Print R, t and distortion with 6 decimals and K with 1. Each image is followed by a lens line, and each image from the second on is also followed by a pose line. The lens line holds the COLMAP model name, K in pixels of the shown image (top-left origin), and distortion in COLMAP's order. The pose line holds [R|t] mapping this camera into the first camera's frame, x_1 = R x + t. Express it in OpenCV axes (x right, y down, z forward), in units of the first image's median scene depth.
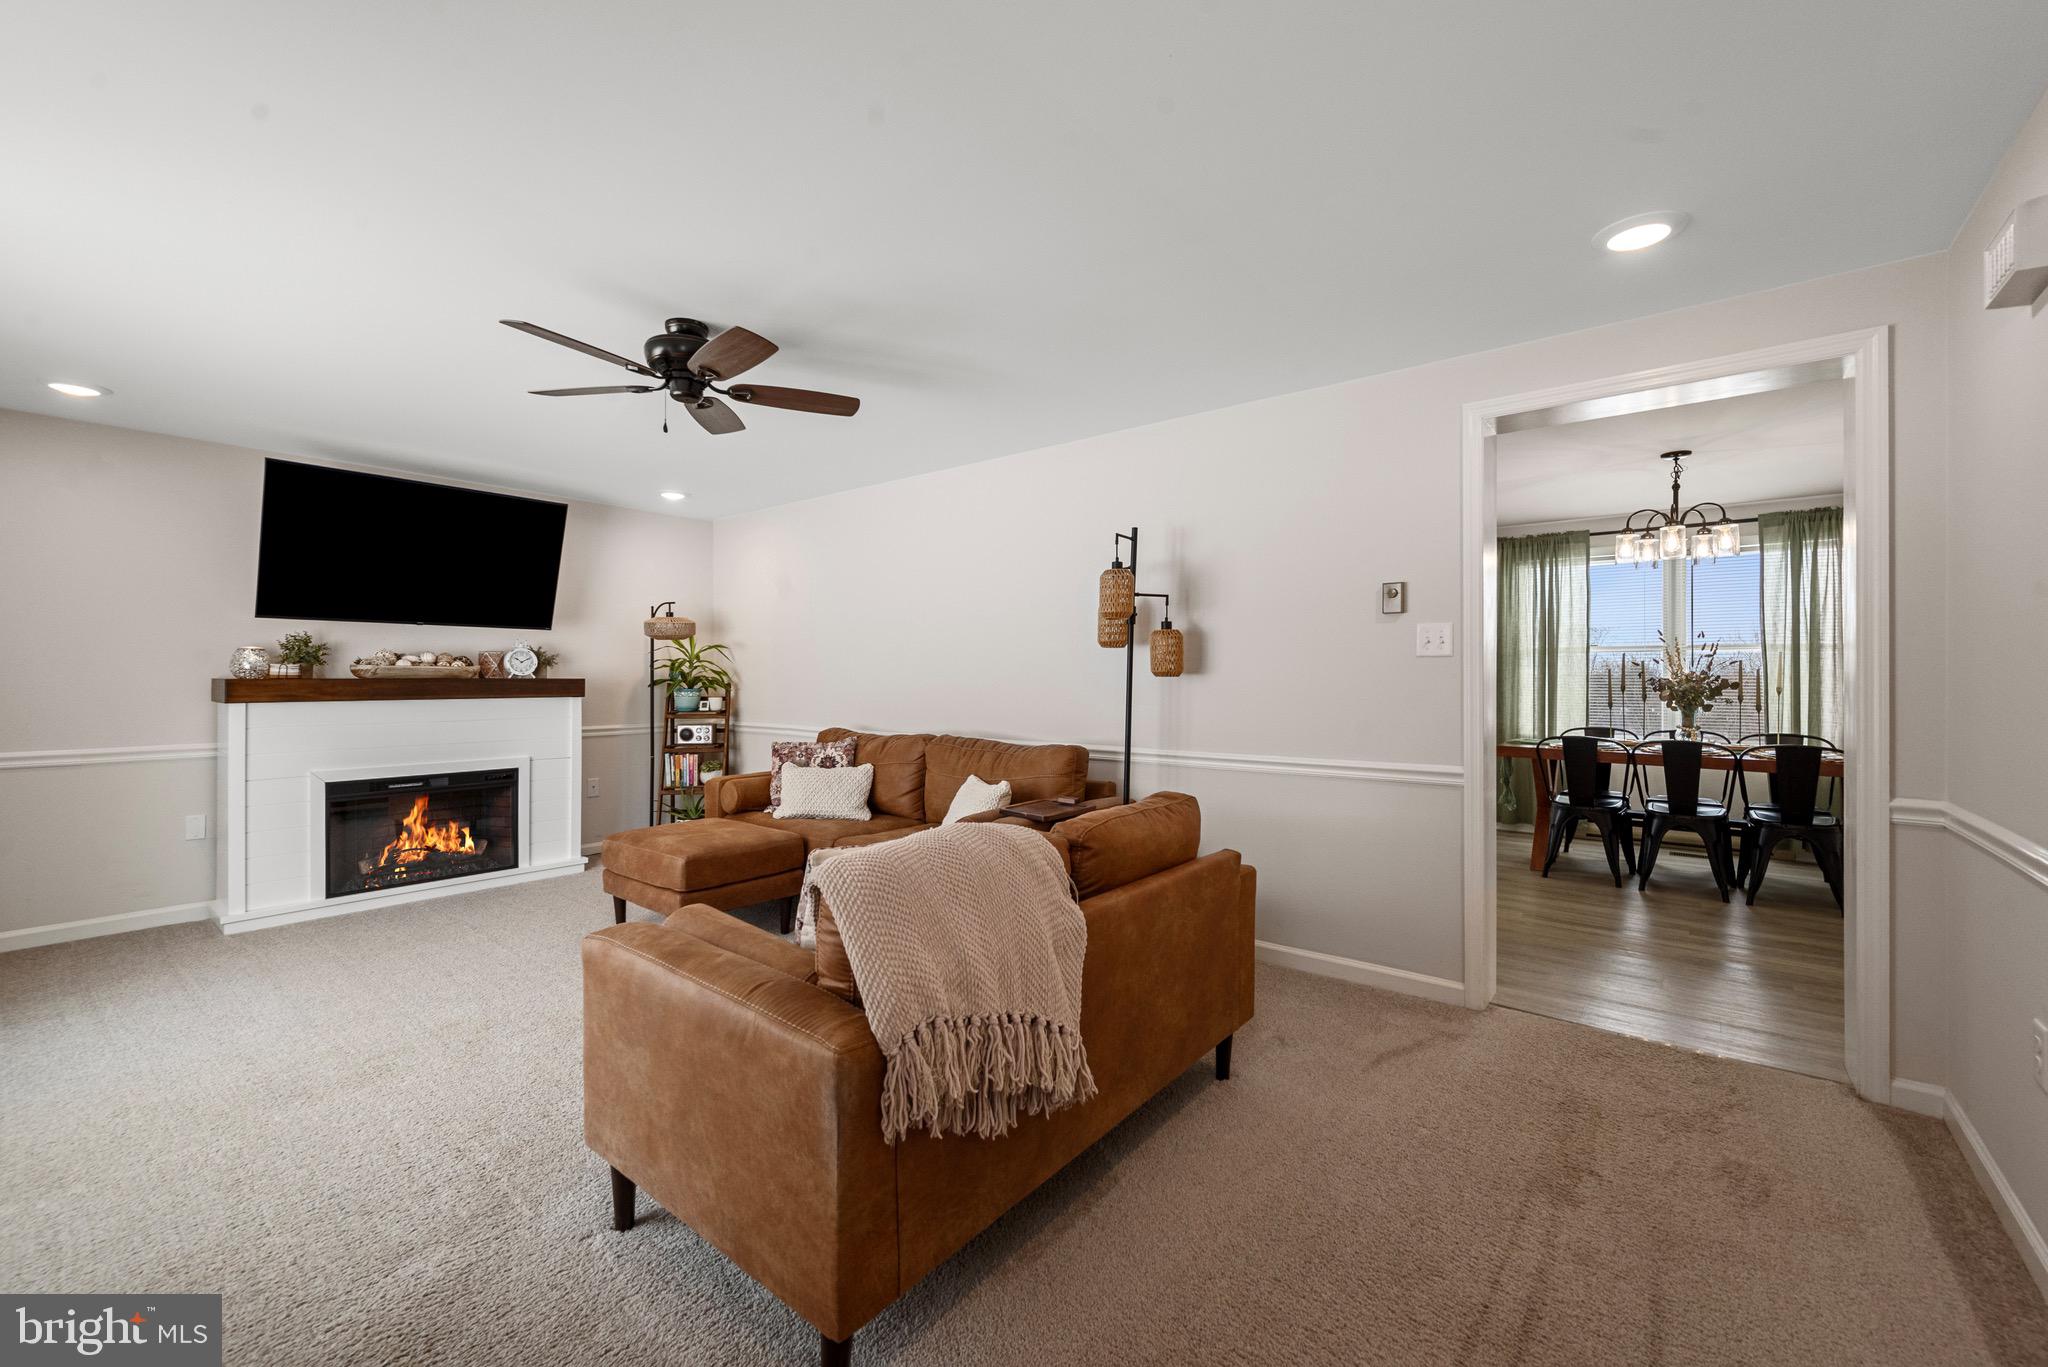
lens RADIAL K [[816.1, 0, 1022.3], [0, 816.1, 676.8], [0, 0, 1]] dist [0.003647, 0.000420]
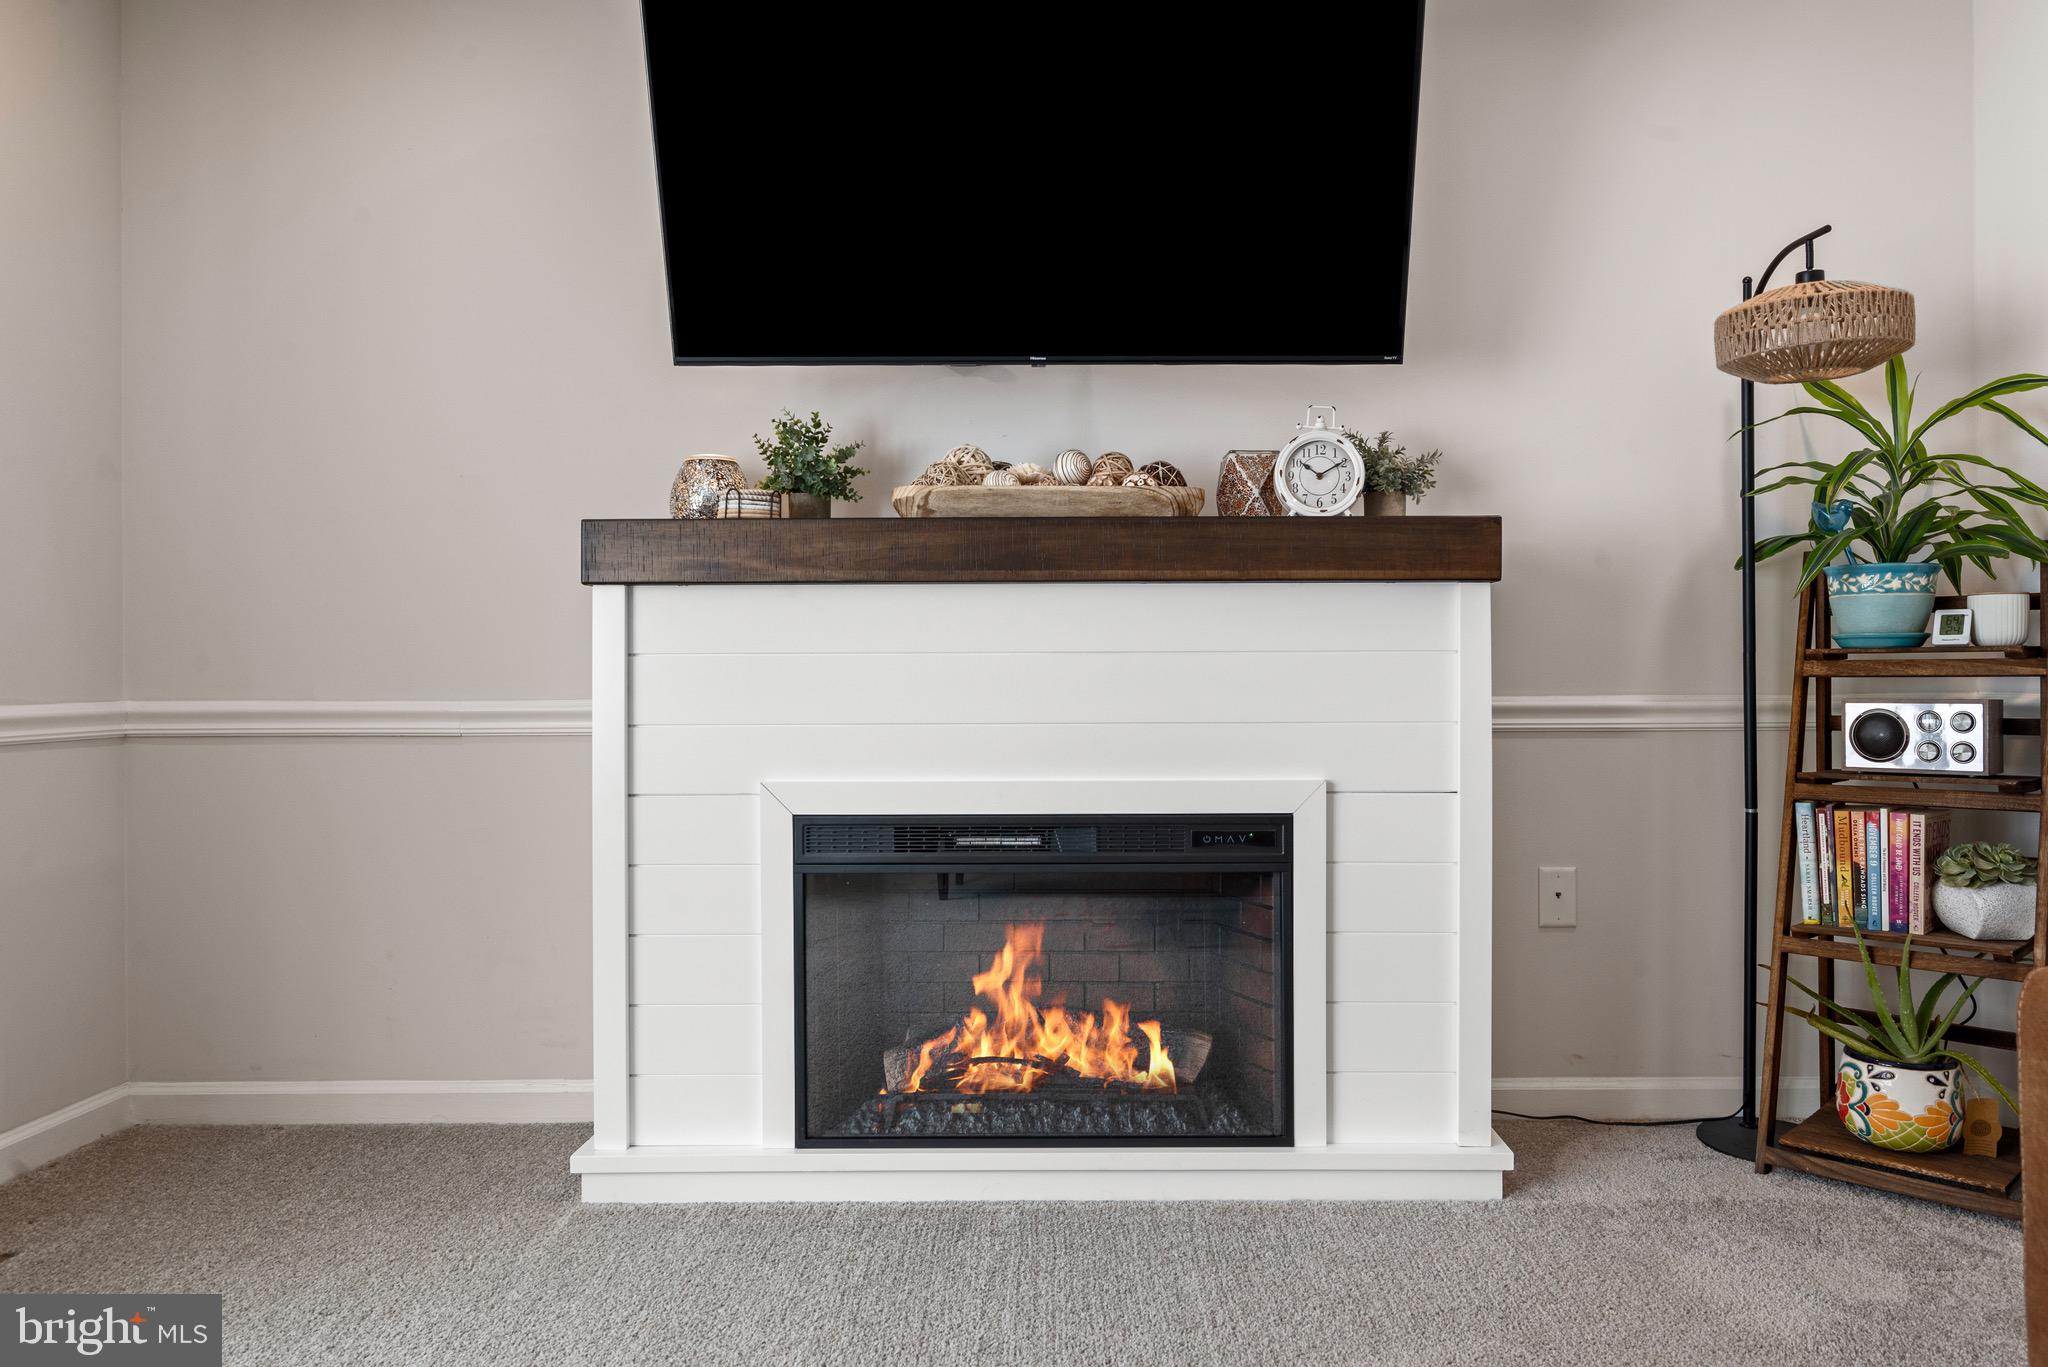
lens RADIAL K [[1473.6, 0, 1025.3], [0, 1473.6, 659.4], [0, 0, 1]] dist [-0.002535, -0.030289]
pose [[0.622046, -0.007915, -0.782941, -0.212251], [0.004451, 0.999968, -0.006573, 0.048158], [0.782968, 0.000604, 0.622061, 0.490561]]
